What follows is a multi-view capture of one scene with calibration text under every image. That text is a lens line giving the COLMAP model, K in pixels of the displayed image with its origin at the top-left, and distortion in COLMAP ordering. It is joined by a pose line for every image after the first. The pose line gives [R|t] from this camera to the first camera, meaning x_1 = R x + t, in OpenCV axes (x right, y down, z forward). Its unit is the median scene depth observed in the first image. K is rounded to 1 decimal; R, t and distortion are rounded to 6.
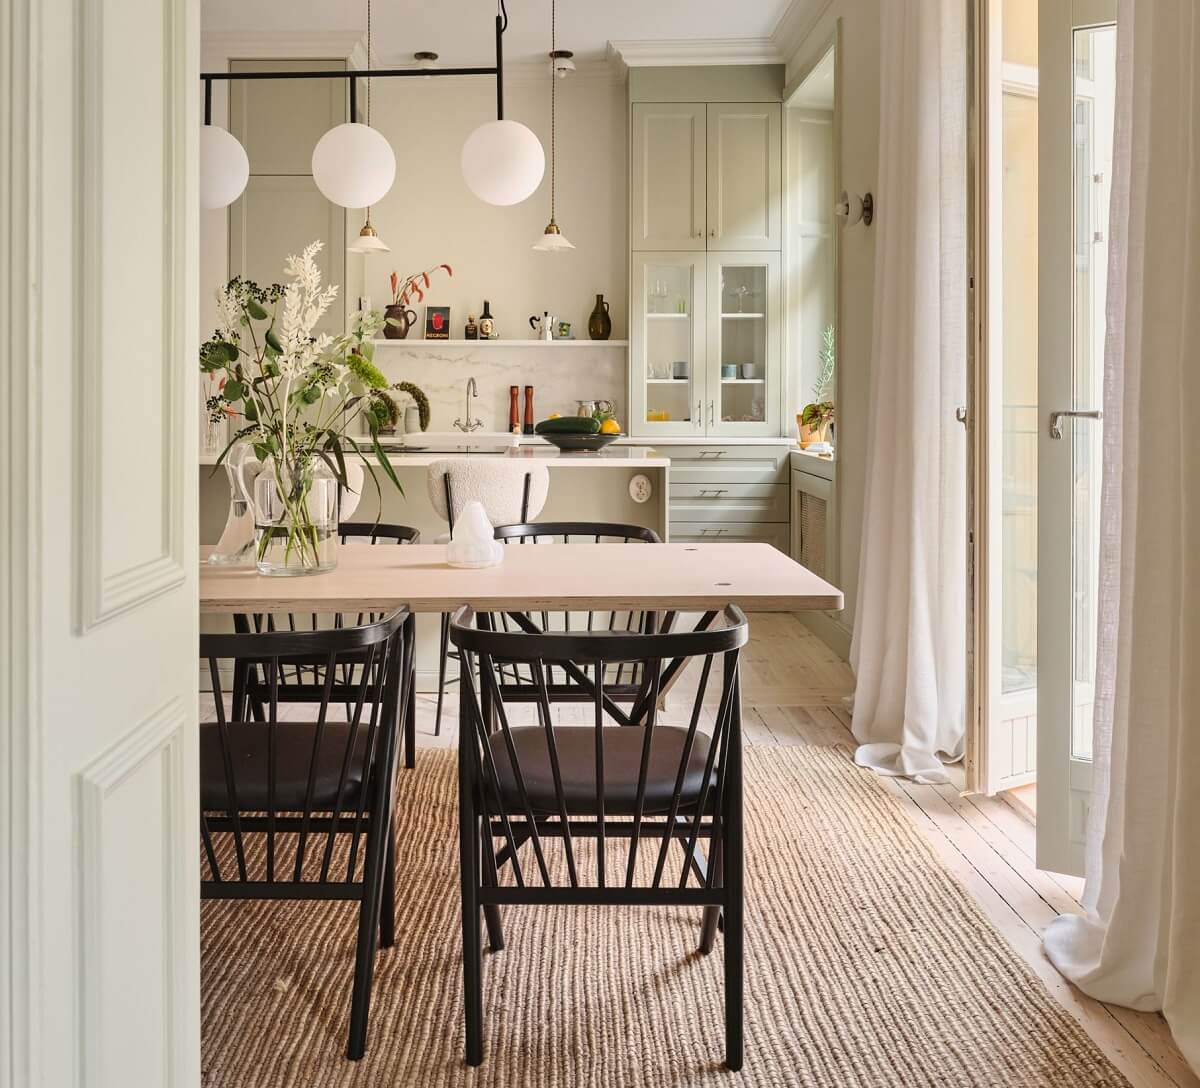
lens RADIAL K [[1180.5, 0, 539.3], [0, 1180.5, 394.3], [0, 0, 1]] dist [-0.005718, 0.000000]
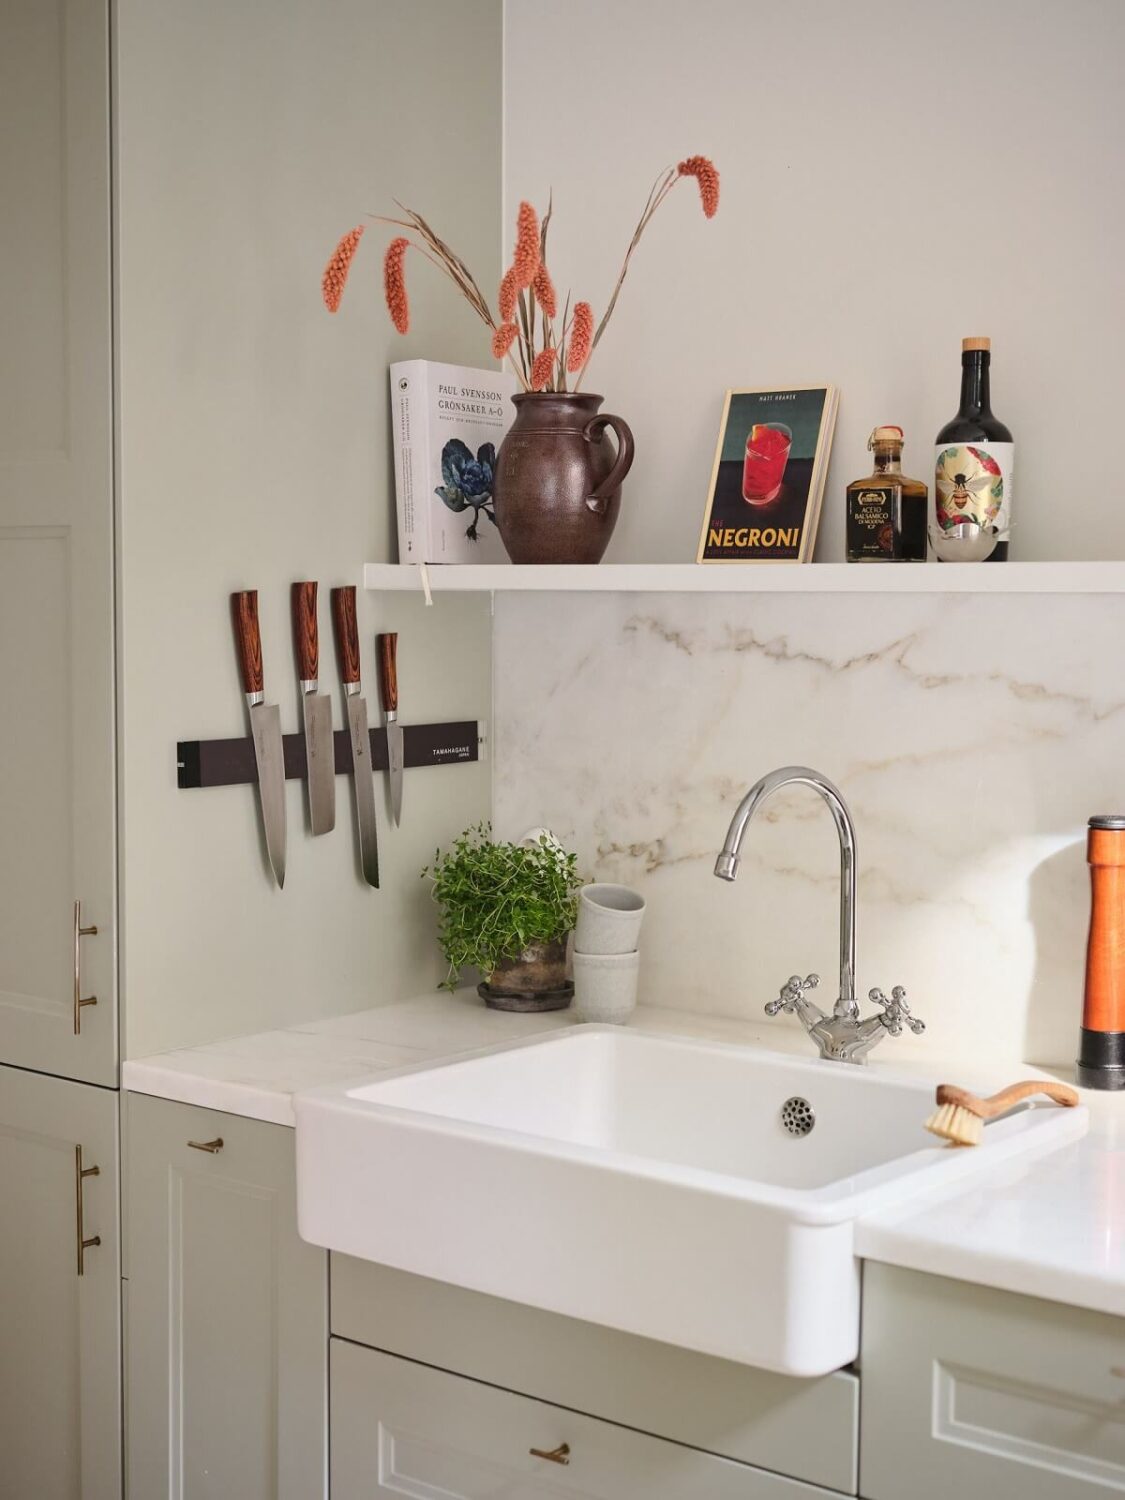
lens RADIAL K [[2153.3, 0, 558.8], [0, 2153.3, 750.1], [0, 0, 1]] dist [-0.004246, 0.000000]
pose [[0.784815, 0.044061, -0.618162, 0.116736], [-0.002483, 0.997685, 0.067960, -0.040325], [0.619725, -0.051801, 0.783107, 0.720631]]
